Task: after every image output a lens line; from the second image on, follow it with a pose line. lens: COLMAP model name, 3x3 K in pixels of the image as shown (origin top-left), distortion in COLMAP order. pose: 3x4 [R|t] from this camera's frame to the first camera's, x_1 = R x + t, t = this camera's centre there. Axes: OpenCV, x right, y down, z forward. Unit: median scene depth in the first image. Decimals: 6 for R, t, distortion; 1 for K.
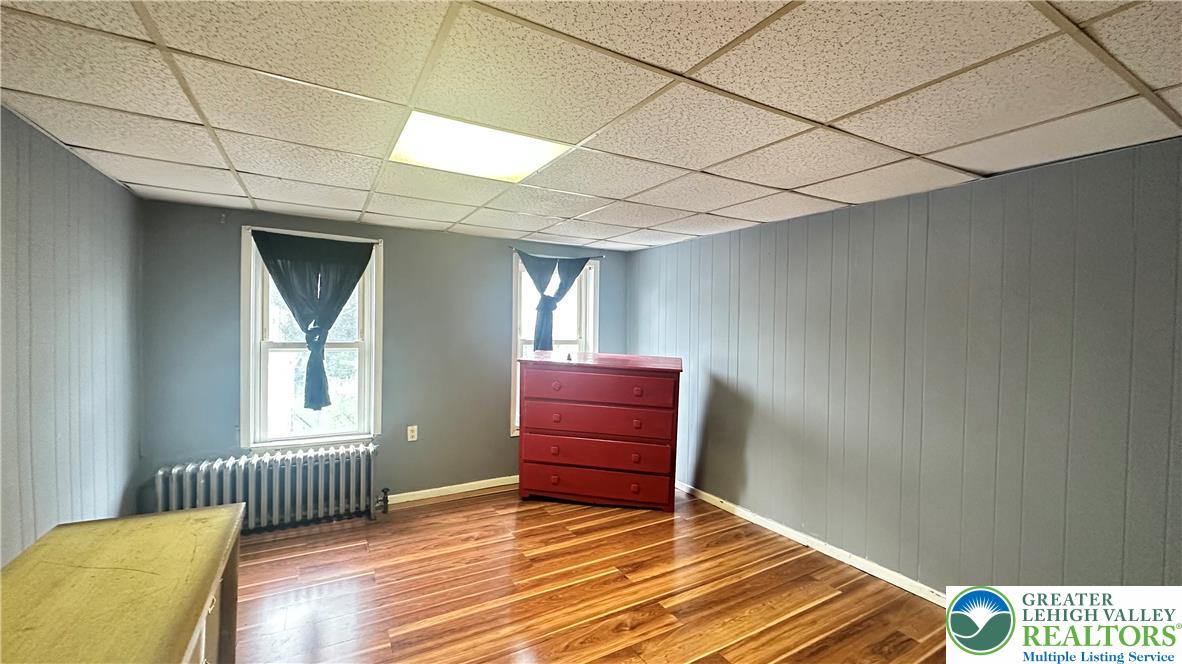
lens RADIAL K [[474.7, 0, 586.9], [0, 474.7, 330.9], [0, 0, 1]] dist [-0.003367, 0.000449]
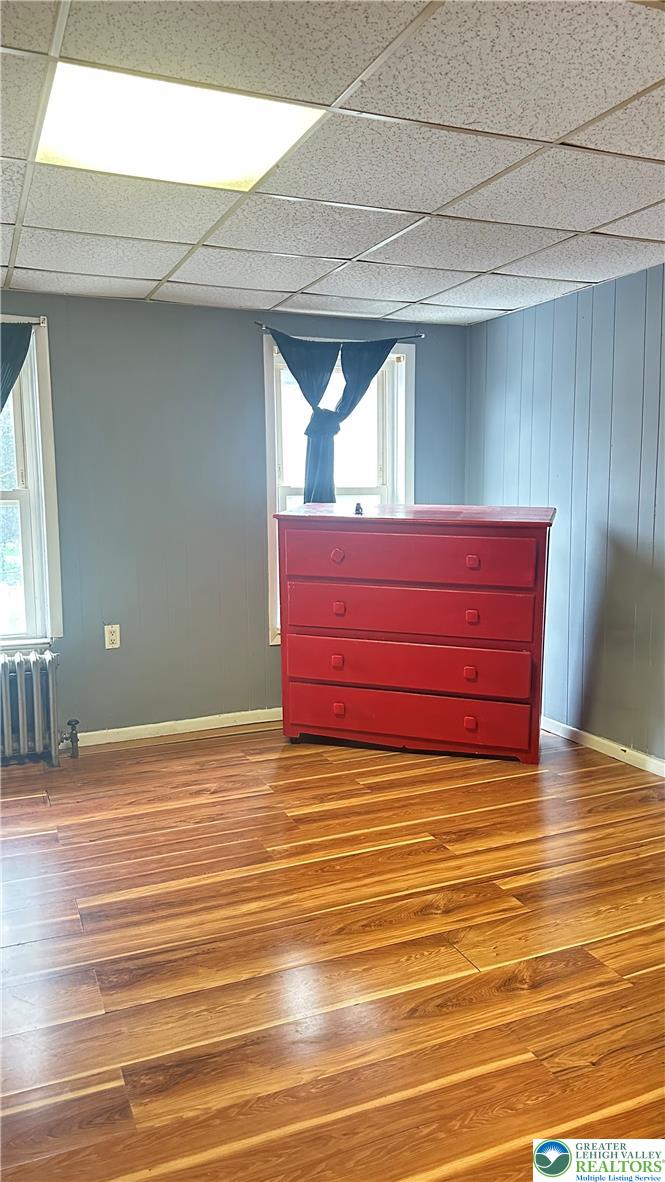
lens RADIAL K [[842.0, 0, 327.5], [0, 842.0, 597.0], [0, 0, 1]] dist [0.070951, -0.077373]
pose [[0.992572, -0.010663, -0.121194, 0.054630], [0.022890, 0.994729, 0.099955, 0.063599], [0.119490, -0.101987, 0.987583, -0.066042]]
